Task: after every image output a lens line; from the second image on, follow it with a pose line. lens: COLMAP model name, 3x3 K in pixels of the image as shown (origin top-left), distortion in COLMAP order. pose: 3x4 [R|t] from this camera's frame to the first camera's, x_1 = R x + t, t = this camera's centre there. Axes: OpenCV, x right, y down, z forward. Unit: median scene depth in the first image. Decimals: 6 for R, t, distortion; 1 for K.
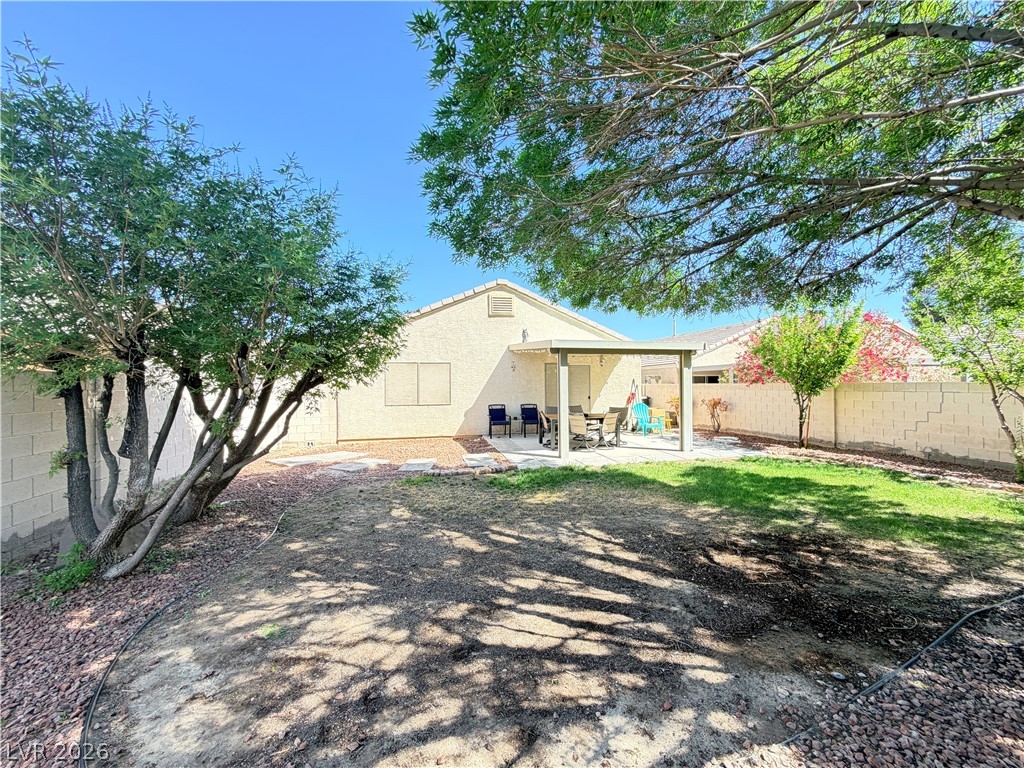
lens RADIAL K [[409.2, 0, 509.4], [0, 409.2, 382.9], [0, 0, 1]] dist [0.001173, 0.000163]
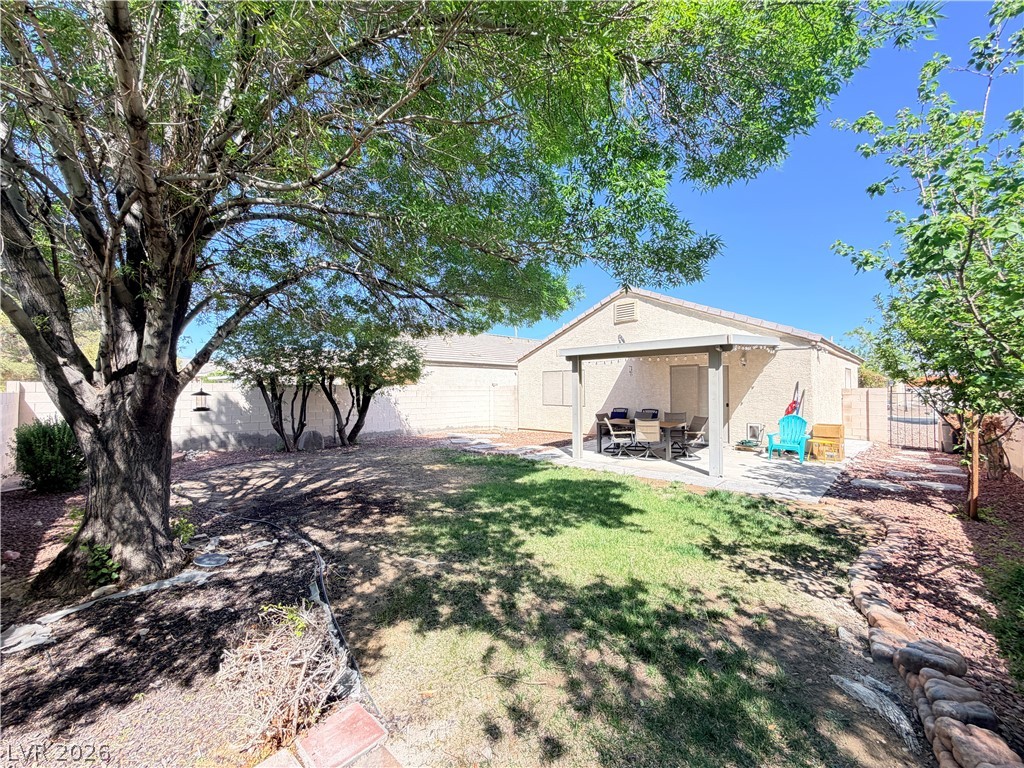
lens RADIAL K [[409.2, 0, 513.9], [0, 409.2, 387.0], [0, 0, 1]] dist [0.001173, 0.000163]
pose [[0.547917, -0.000308, -0.836533, 1.921745], [0.004072, 0.999989, 0.002299, -0.011453], [0.836523, -0.004666, 0.547912, 0.559661]]
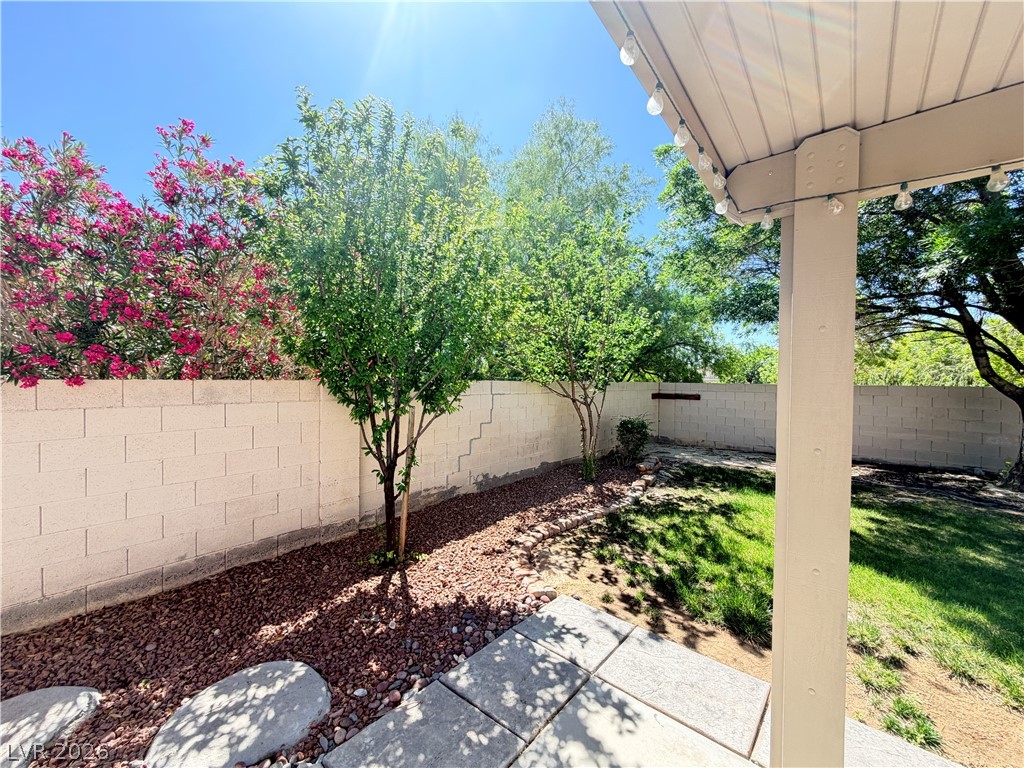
lens RADIAL K [[409.2, 0, 506.5], [0, 409.2, 383.0], [0, 0, 1]] dist [0.001173, 0.000163]
pose [[-0.593937, -0.013296, 0.804402, 0.845658], [-0.011026, 0.999904, 0.008387, -0.008326], [-0.804436, -0.003888, -0.594026, 2.615499]]
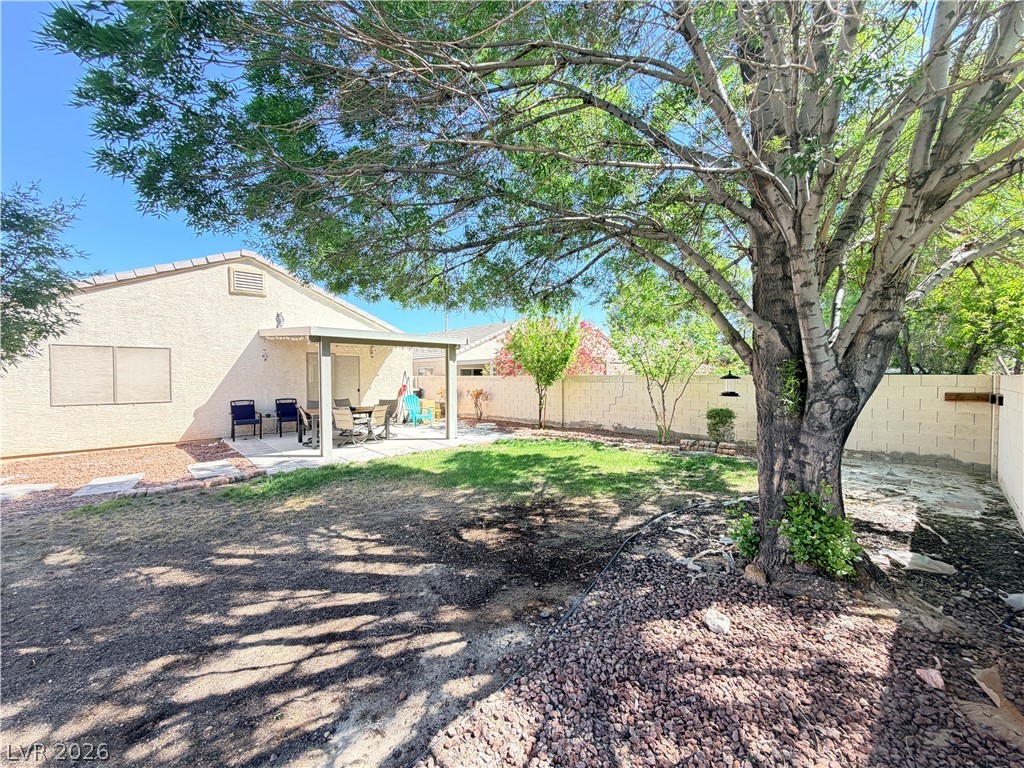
lens RADIAL K [[409.2, 0, 509.1], [0, 409.2, 382.7], [0, 0, 1]] dist [0.001173, 0.000163]
pose [[0.863064, -0.005923, 0.505060, 0.049022], [-0.003321, 0.999843, 0.017401, 0.001484], [-0.505084, -0.016695, 0.862909, 0.006501]]
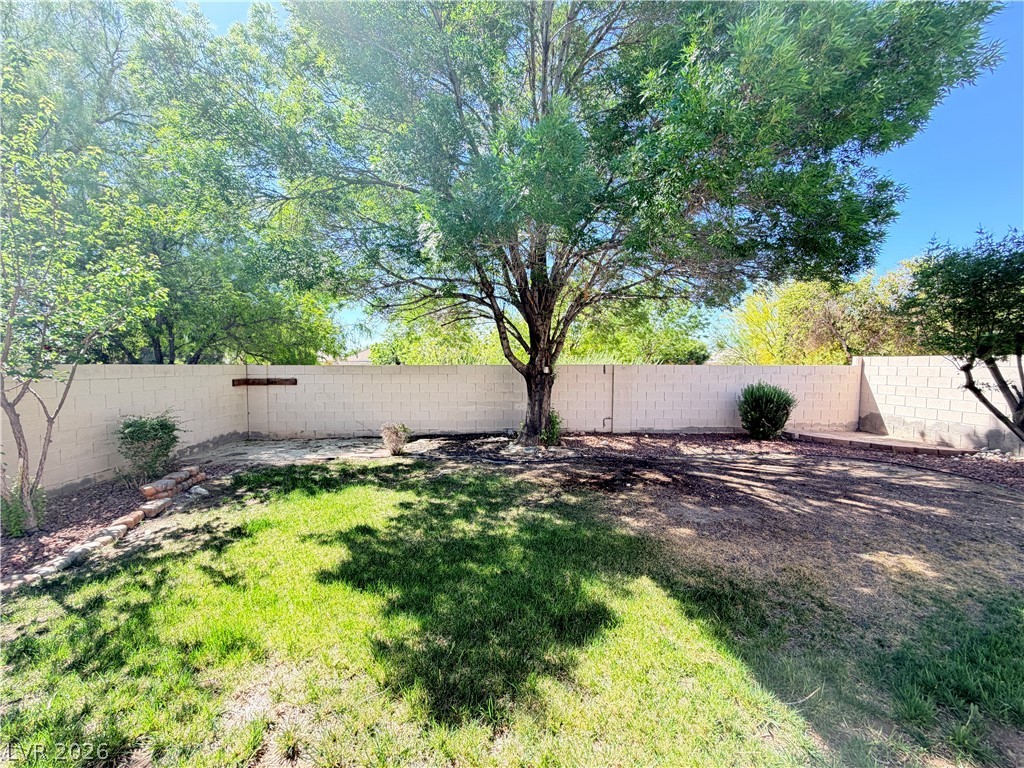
lens RADIAL K [[409.2, 0, 511.1], [0, 409.2, 381.7], [0, 0, 1]] dist [0.001173, 0.000163]
pose [[-0.985702, -0.005102, 0.168422, 0.692869], [0.001931, 0.999134, 0.041565, -0.000538], [-0.168488, 0.041296, -0.984838, 2.147101]]
